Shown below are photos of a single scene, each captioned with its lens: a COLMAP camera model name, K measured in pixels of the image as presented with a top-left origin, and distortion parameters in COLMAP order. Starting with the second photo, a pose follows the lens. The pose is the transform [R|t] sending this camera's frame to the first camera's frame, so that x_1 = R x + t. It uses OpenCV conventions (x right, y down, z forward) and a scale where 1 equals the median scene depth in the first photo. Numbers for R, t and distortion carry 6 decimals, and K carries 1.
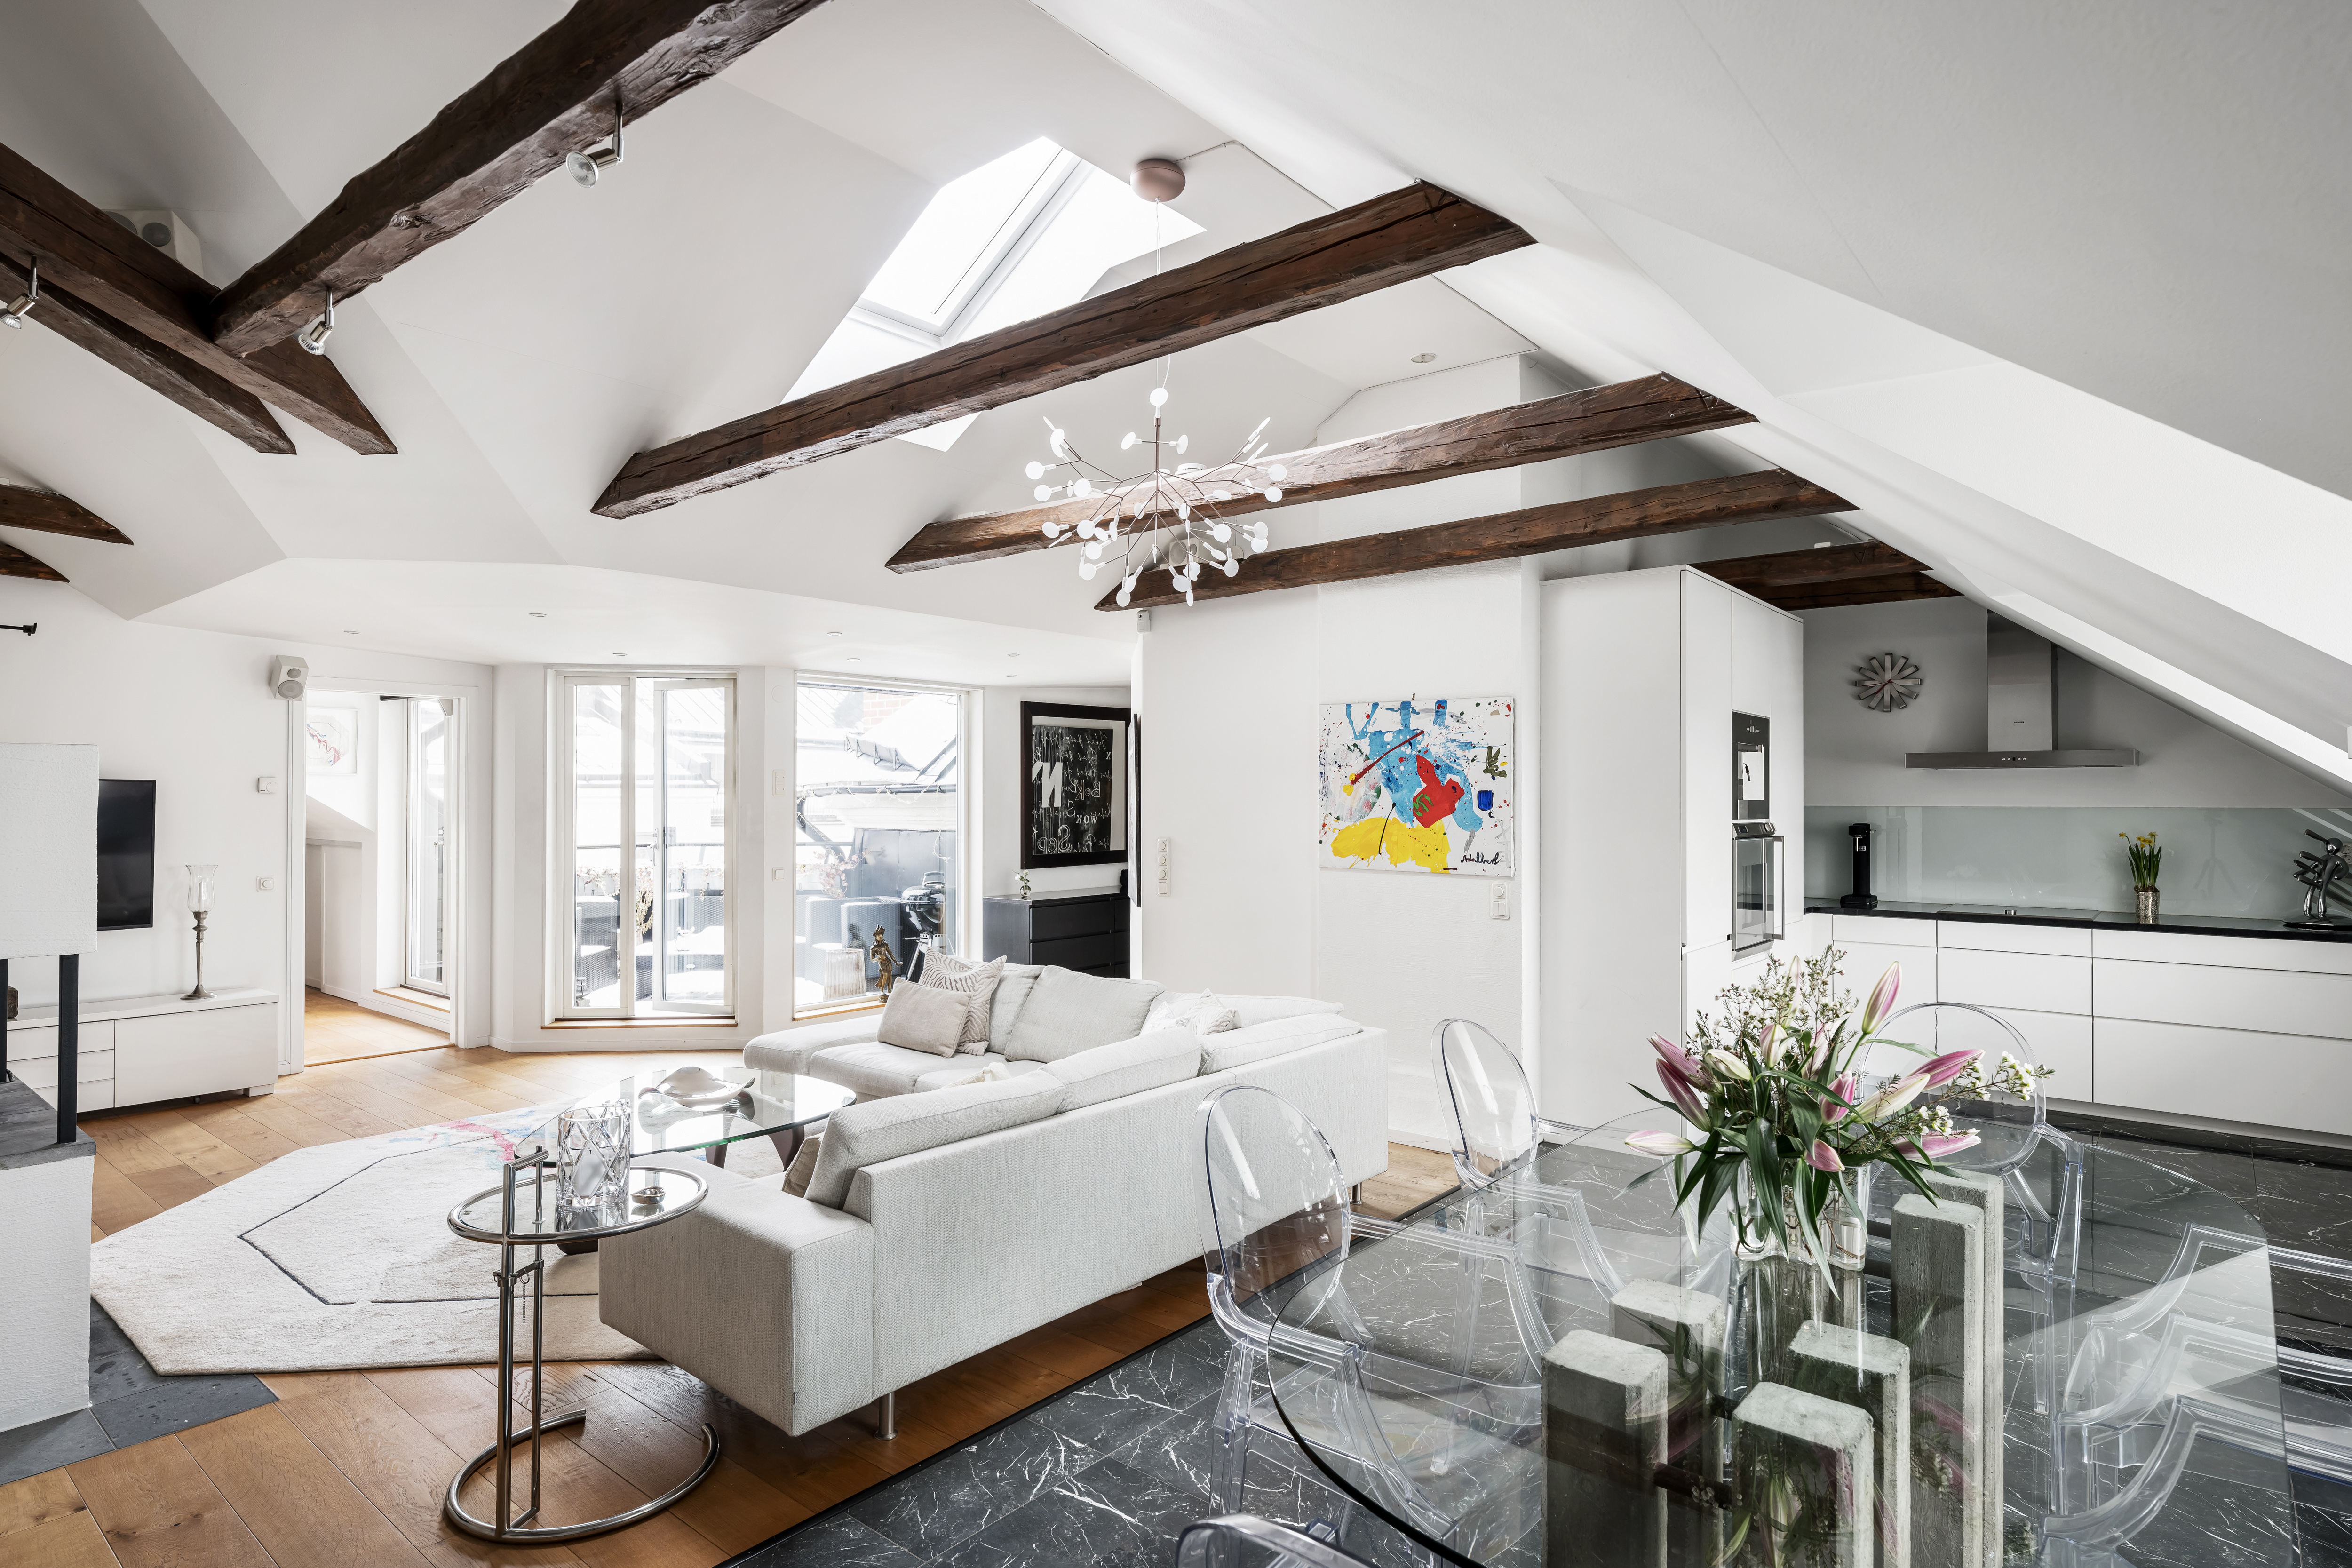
lens RADIAL K [[1253.2, 0, 1172.2], [0, 1253.2, 793.3], [0, 0, 1]] dist [-0.002031, 0.000907]
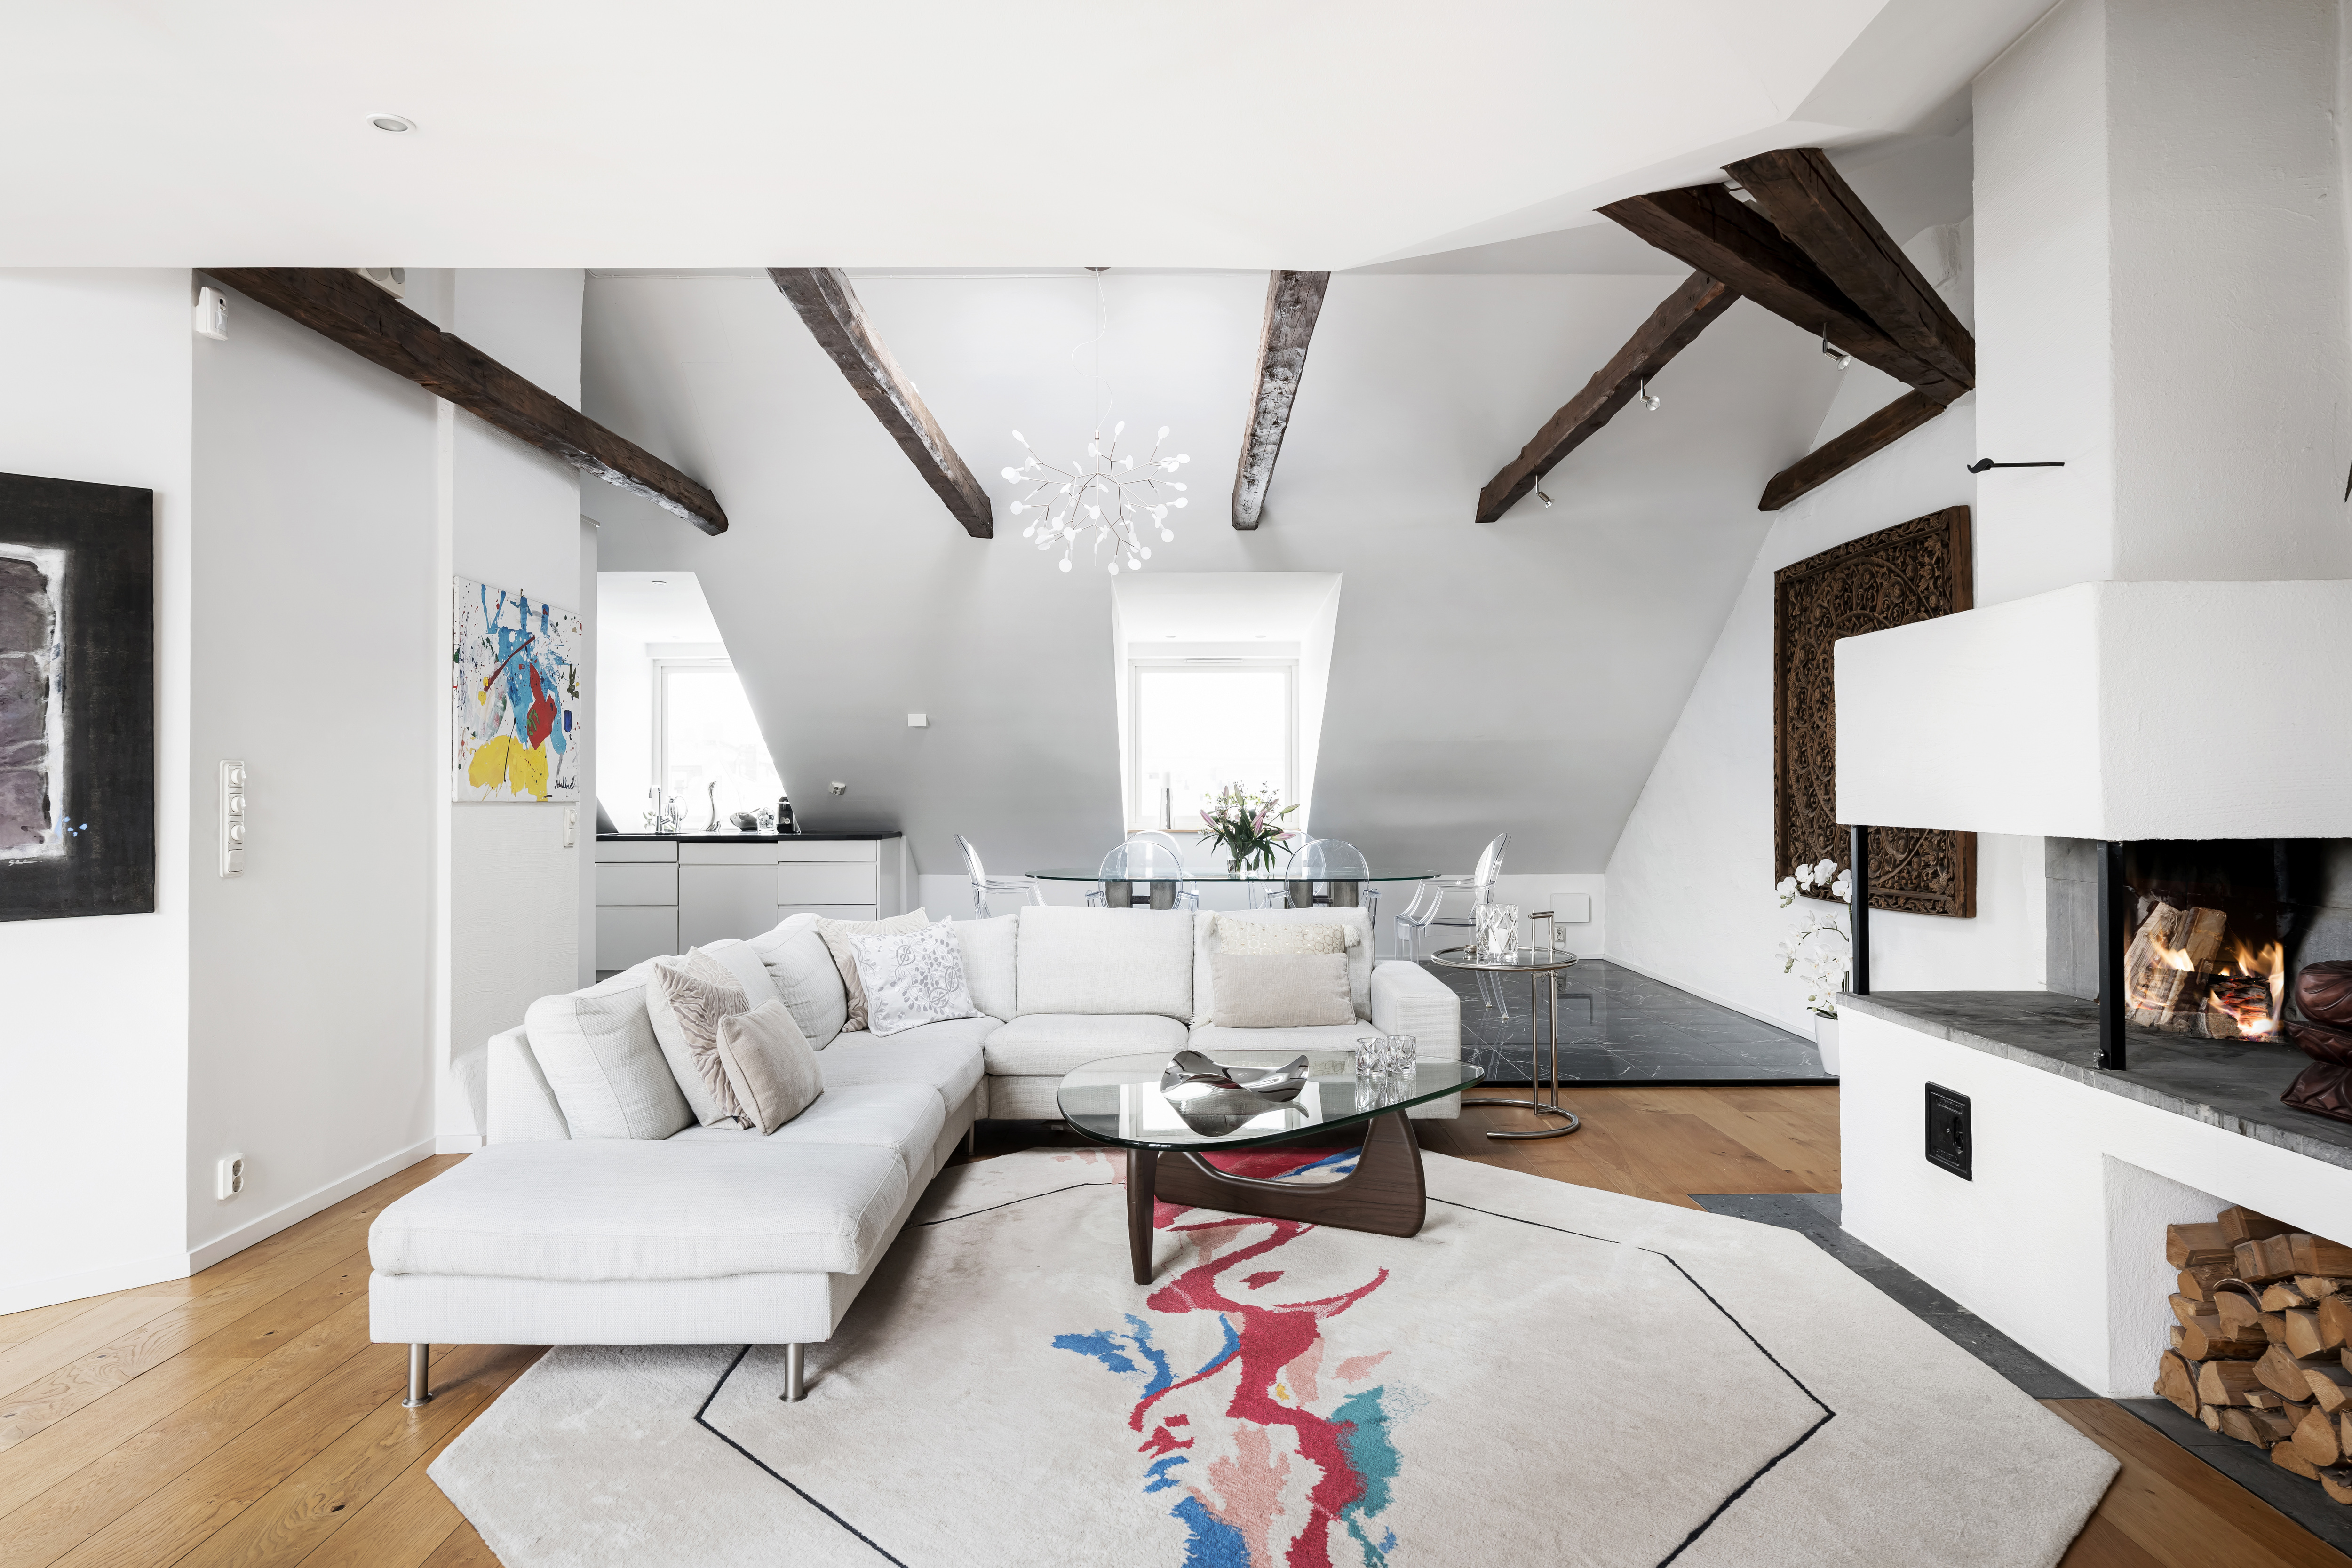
lens RADIAL K [[1358.1, 0, 1182.3], [0, 1358.1, 775.8], [0, 0, 1]] dist [-0.001457, -0.000280]
pose [[-0.643326, 0.008923, 0.765540, -0.946900], [-0.001652, 0.999914, -0.013042, 0.067804], [-0.765590, -0.009655, -0.643256, 1.496193]]
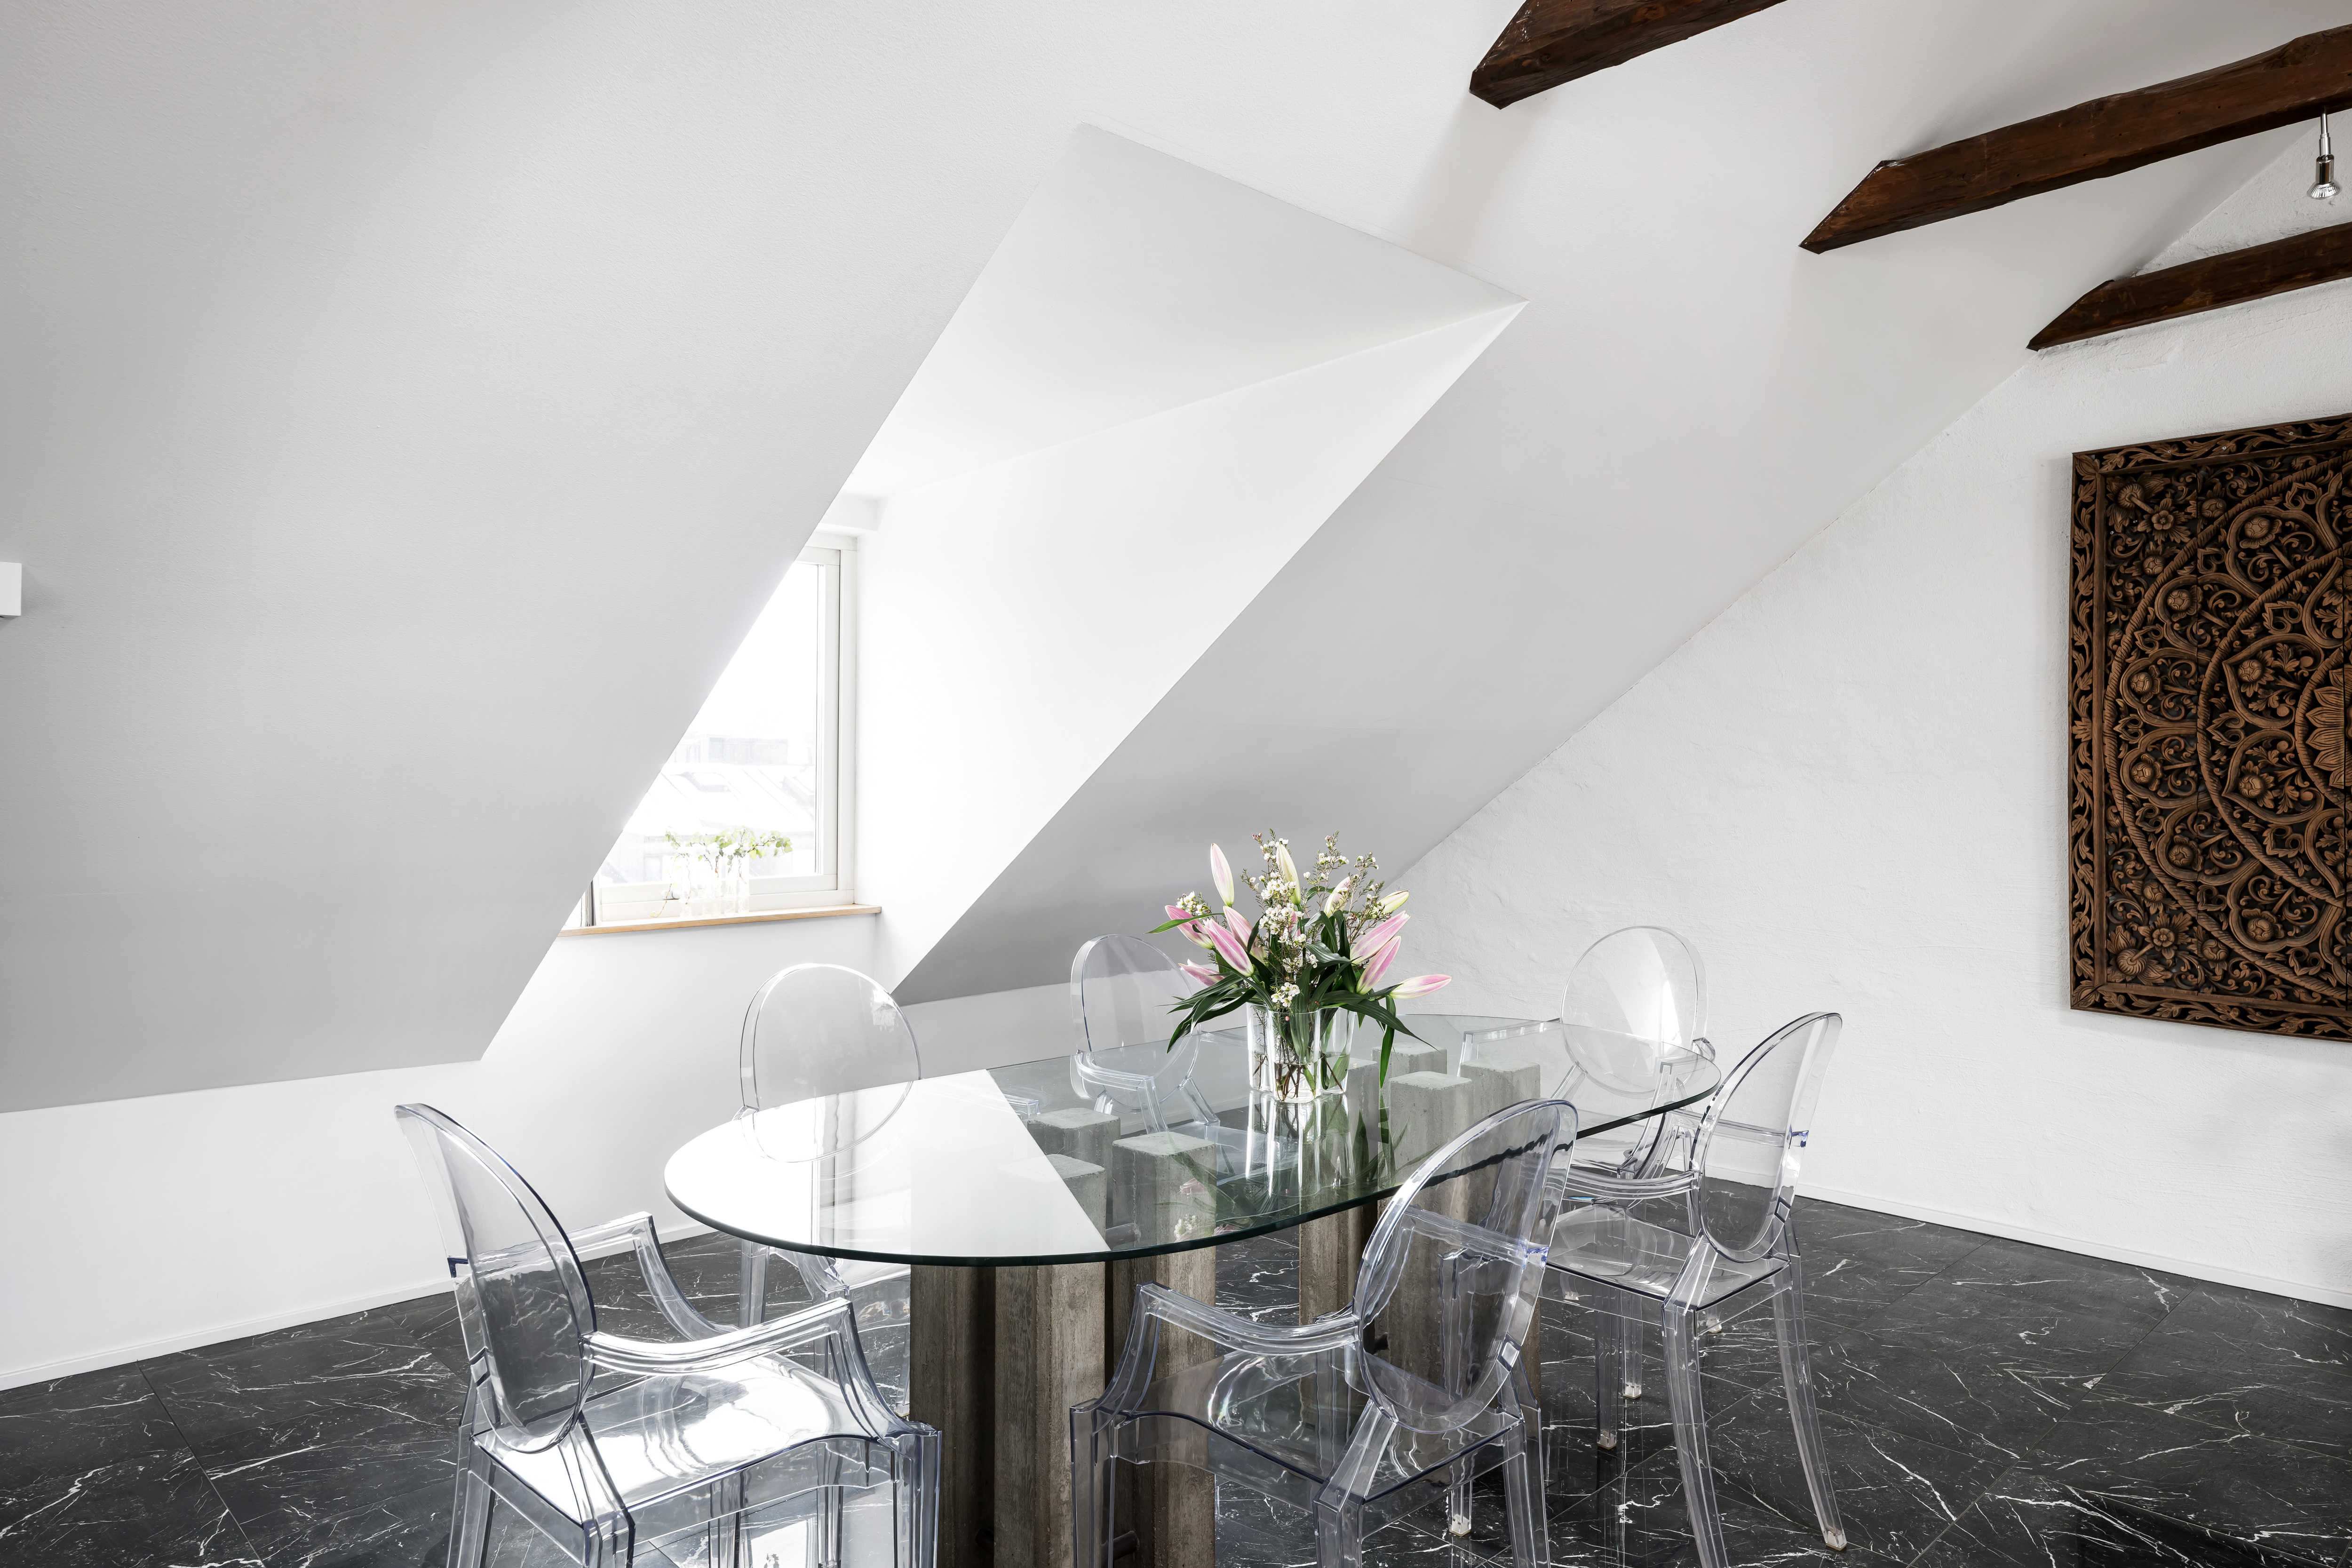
lens RADIAL K [[1491.6, 0, 1194.3], [0, 1491.6, 735.3], [0, 0, 1]] dist [0.001569, 0.002546]
pose [[-0.994654, -0.001715, 0.103252, 0.193378], [-0.004576, 0.999612, -0.027480, 0.030385], [-0.103165, -0.027805, -0.994276, 1.044669]]
